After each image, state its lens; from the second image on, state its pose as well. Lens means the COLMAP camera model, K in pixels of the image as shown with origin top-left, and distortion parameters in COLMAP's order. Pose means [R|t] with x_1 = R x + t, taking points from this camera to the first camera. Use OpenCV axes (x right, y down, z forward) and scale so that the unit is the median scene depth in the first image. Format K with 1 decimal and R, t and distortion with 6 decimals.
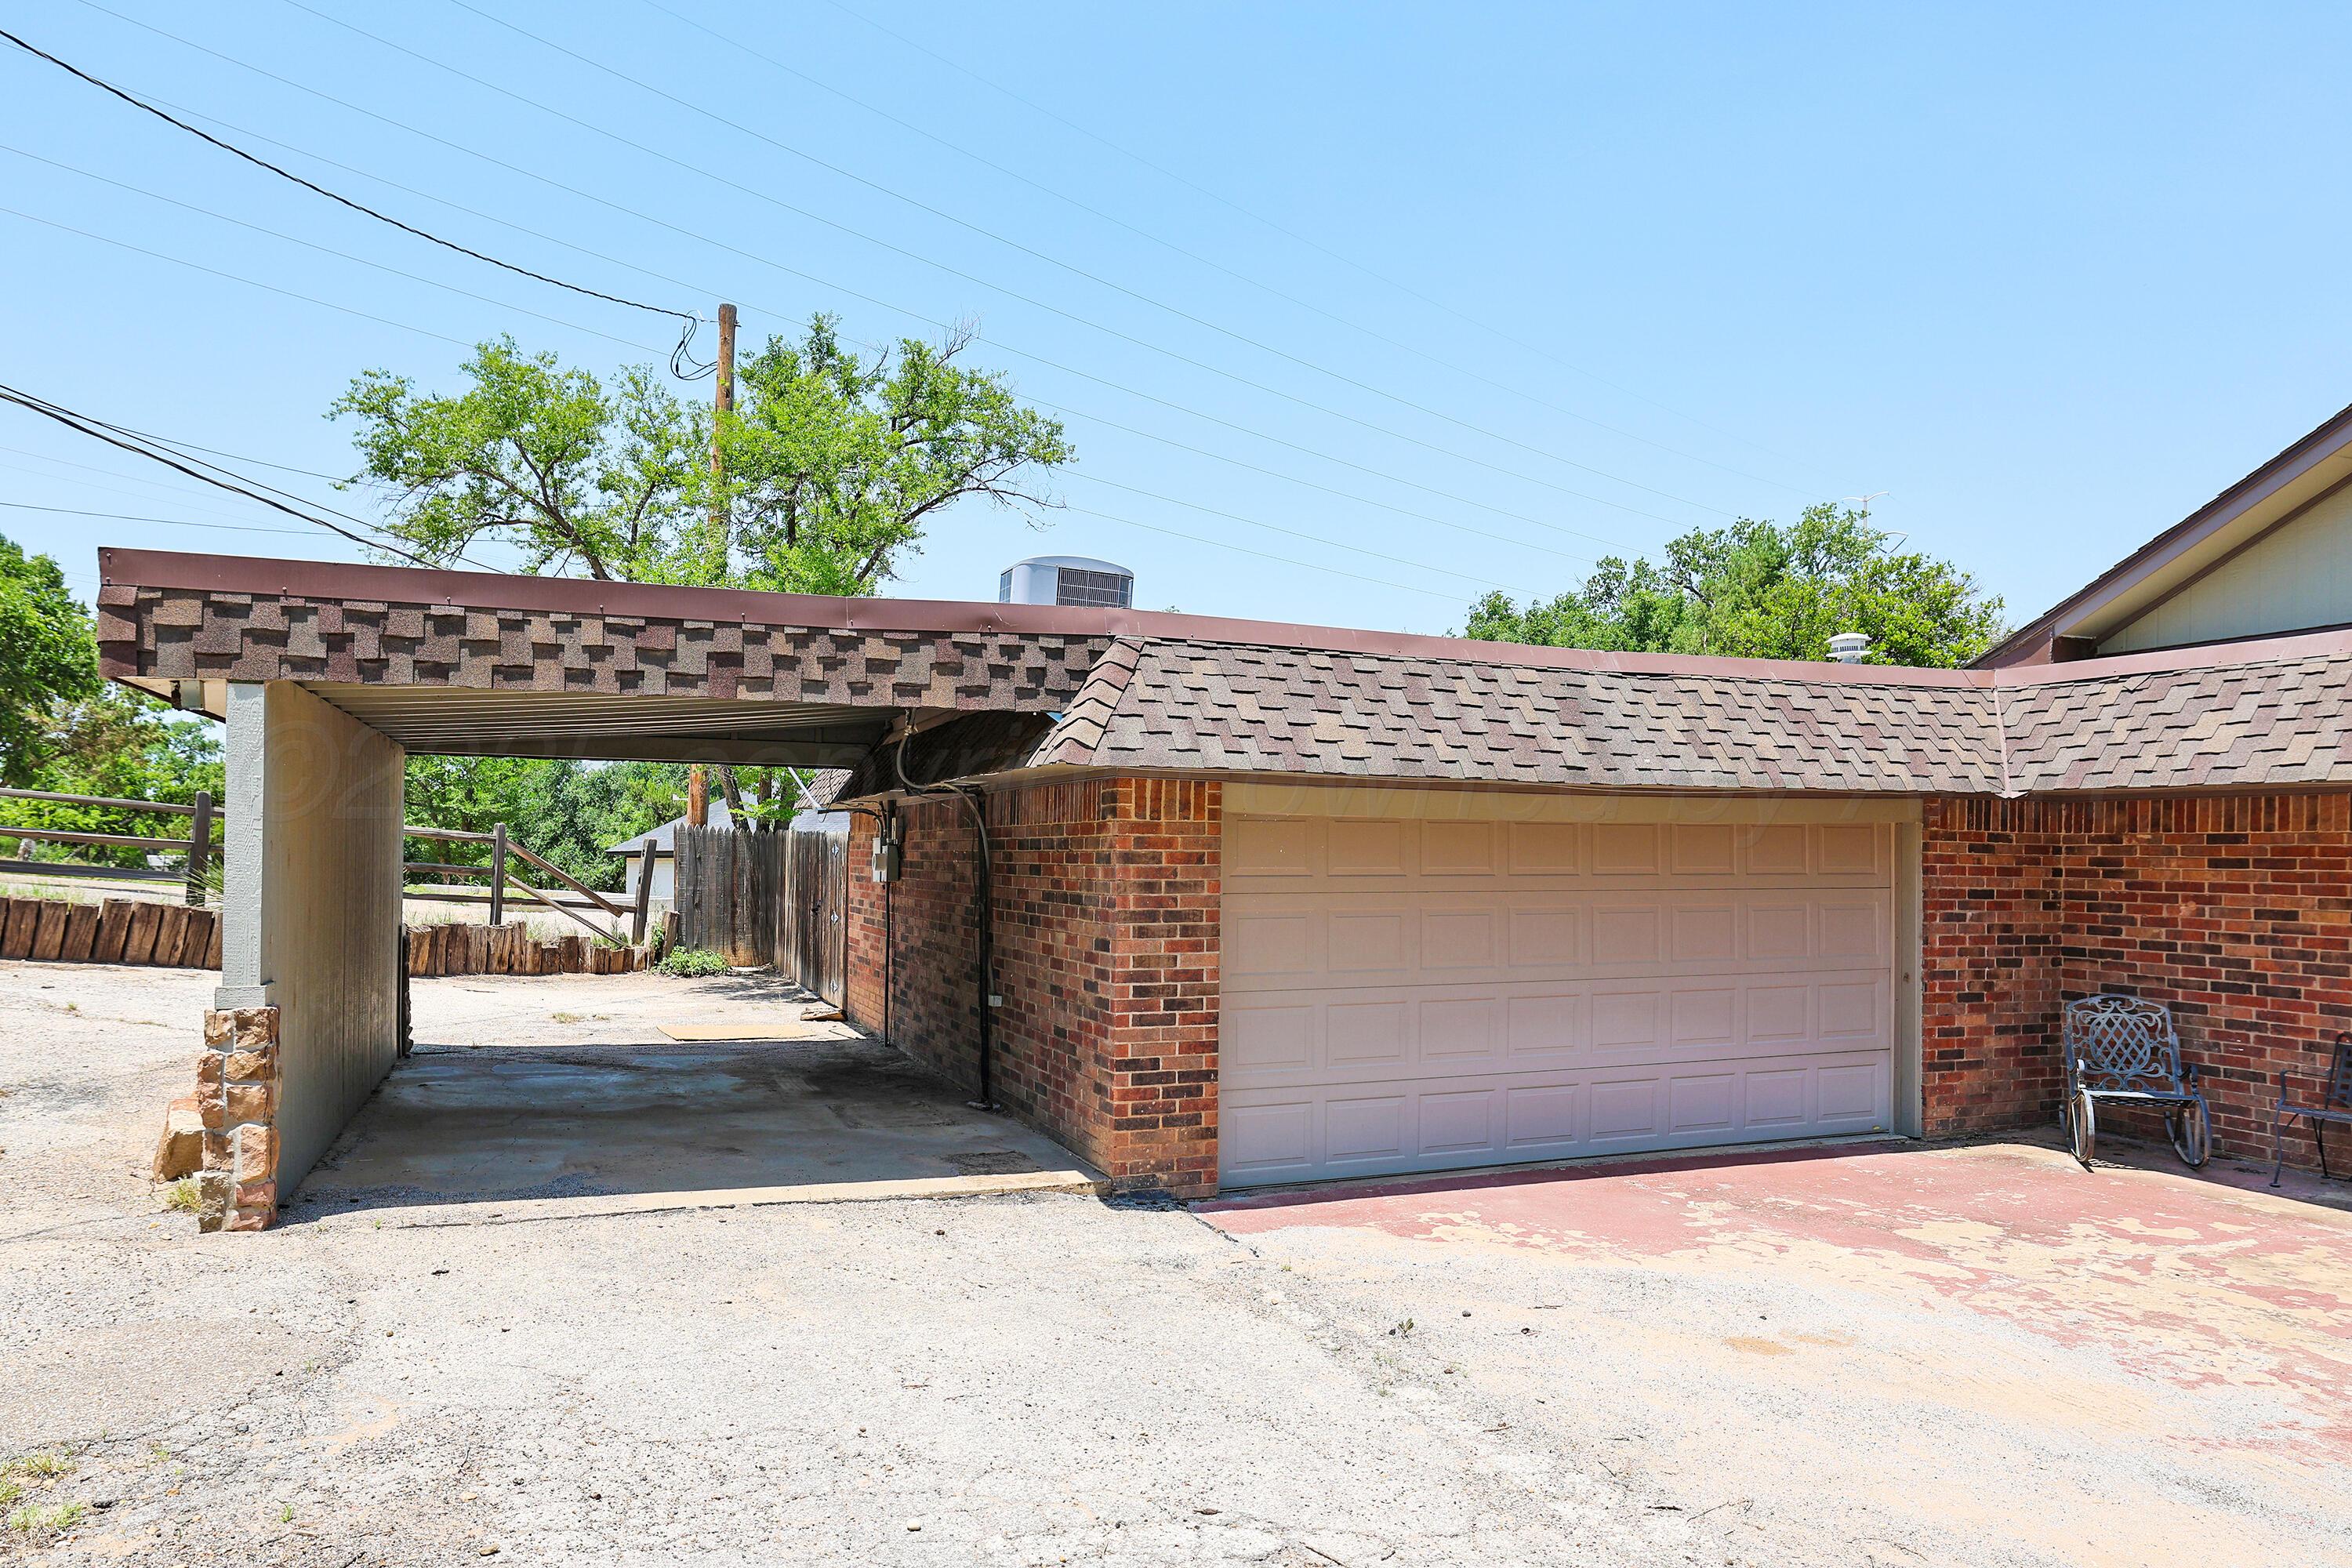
lens RADIAL K [[1542.0, 0, 1176.9], [0, 1542.0, 811.4], [0, 0, 1]] dist [-0.003487, -0.000519]
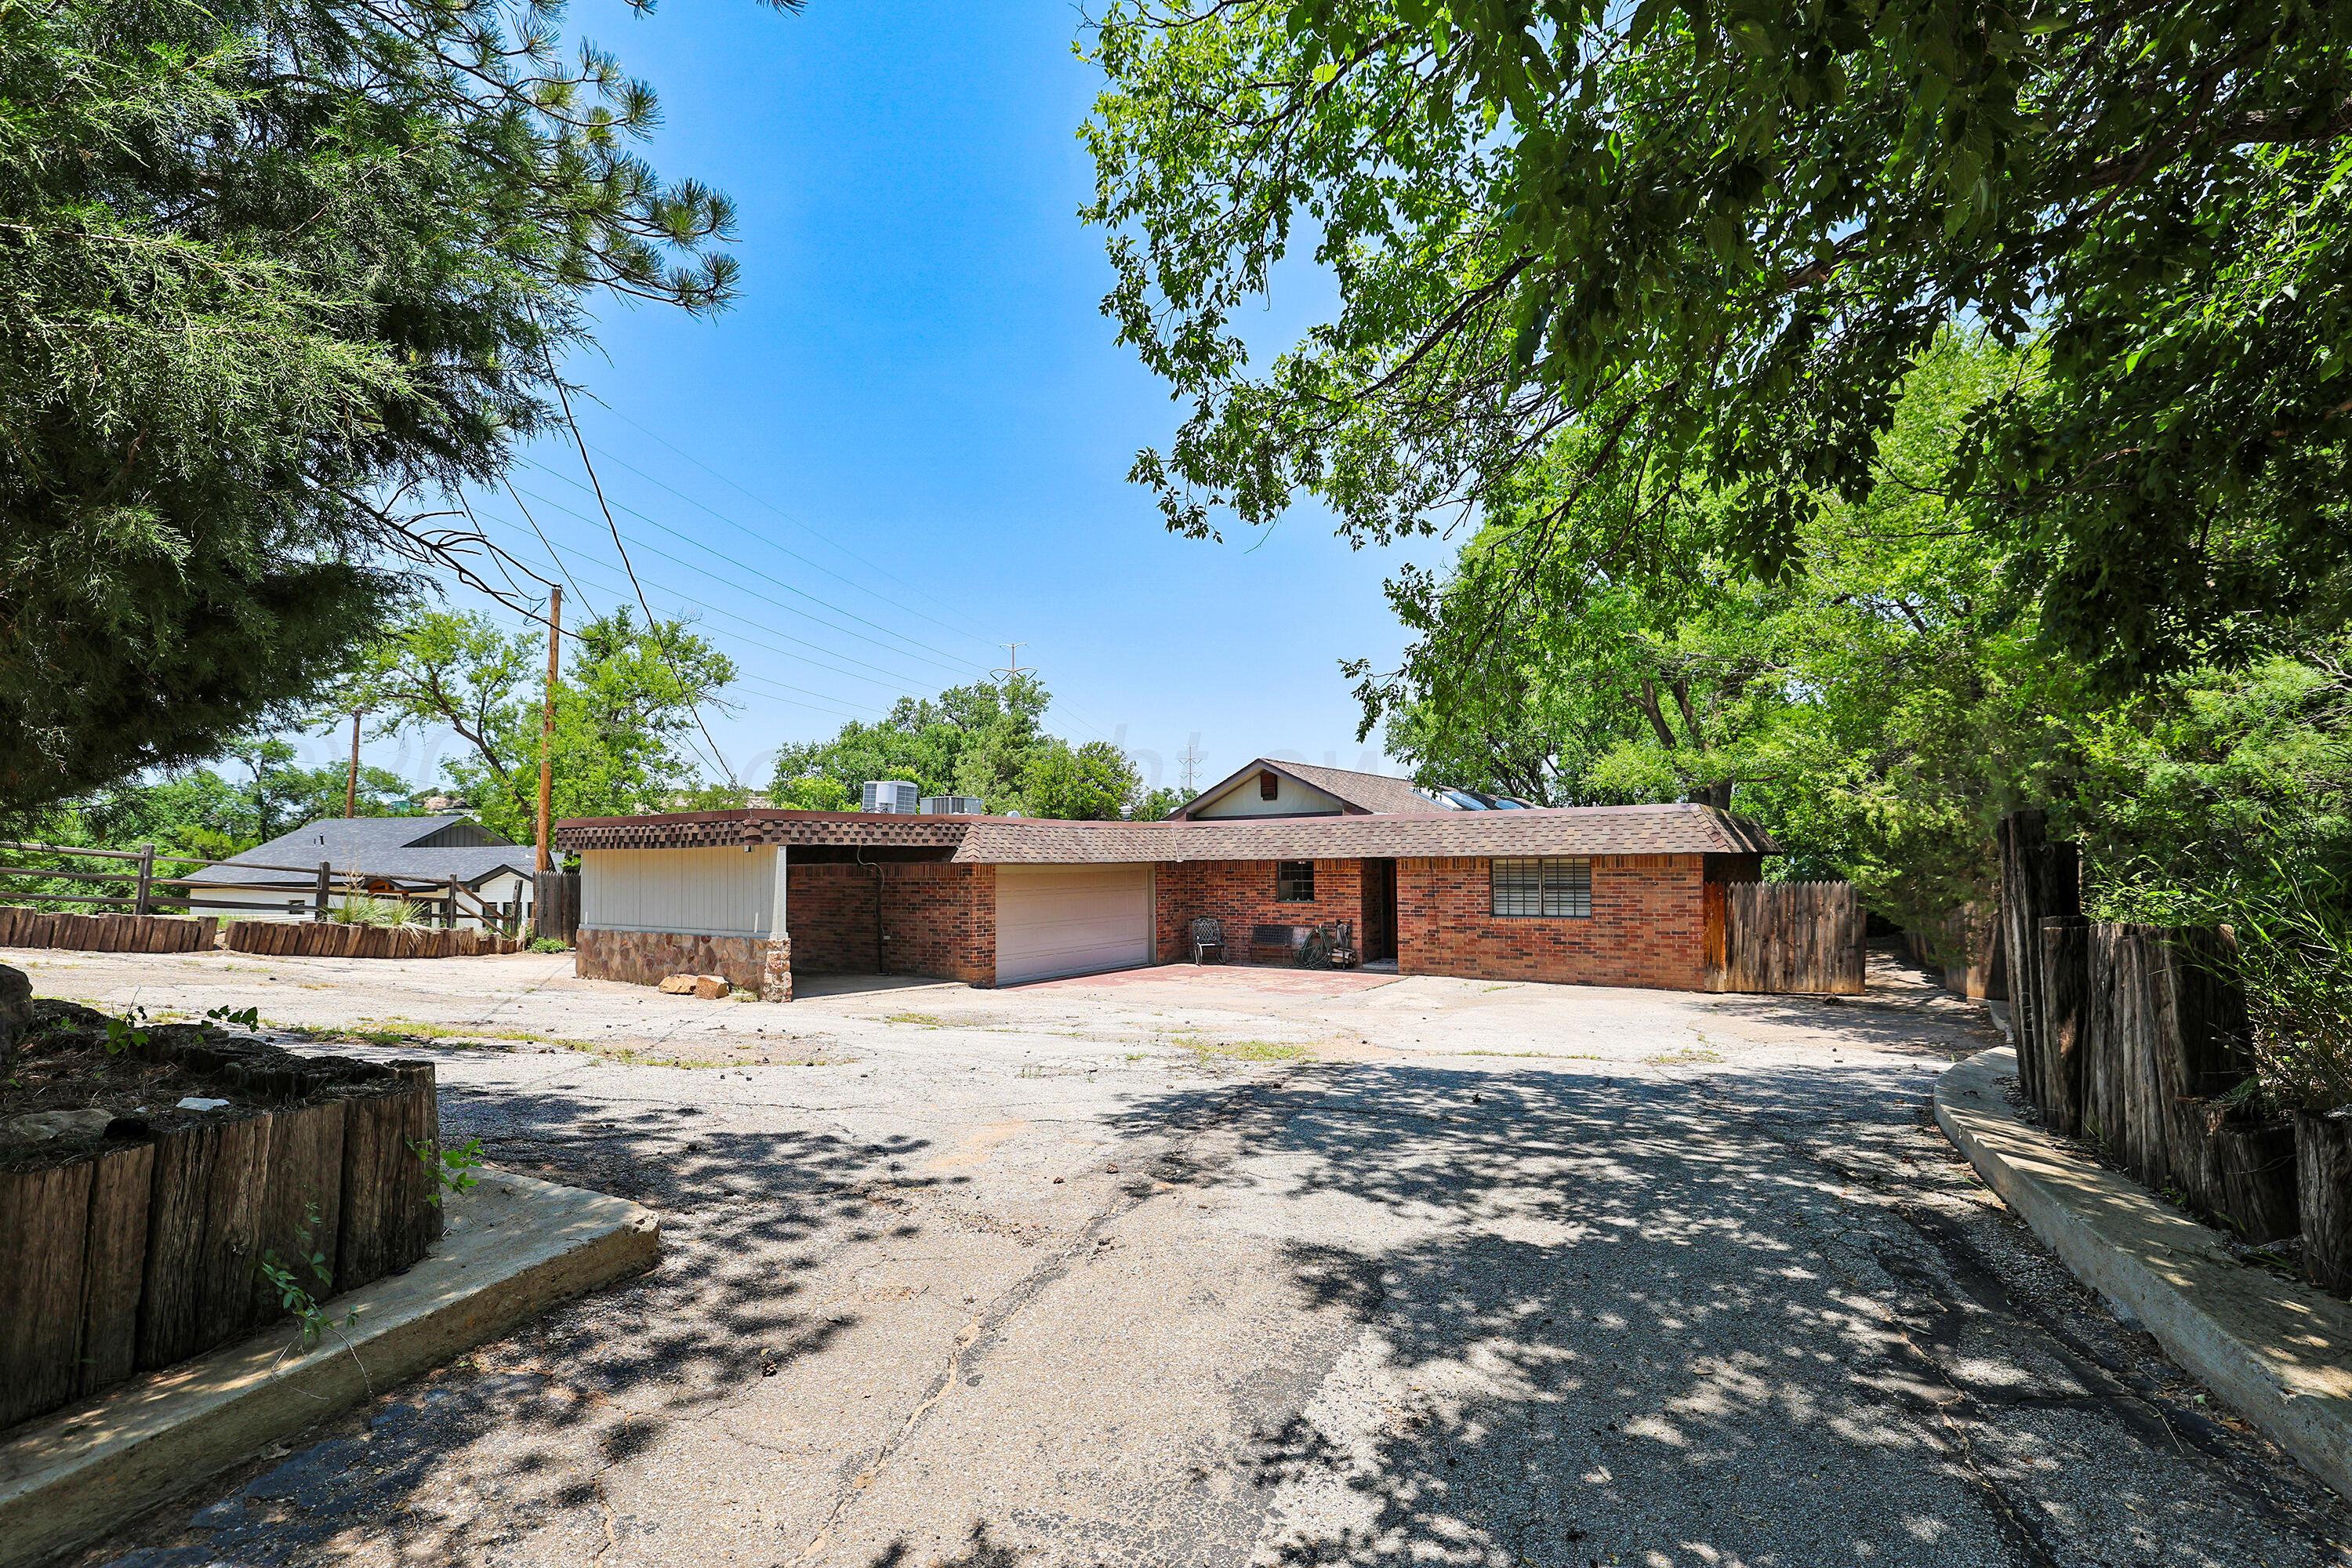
lens RADIAL K [[1725.4, 0, 1176.0], [0, 1725.4, 784.0], [0, 0, 1]] dist [-0.000757, -0.000544]
pose [[0.817201, 0.005713, 0.576325, -1.792511], [-0.000470, 0.999957, -0.009247, -0.157815], [-0.576353, 0.007286, 0.817168, -2.281713]]
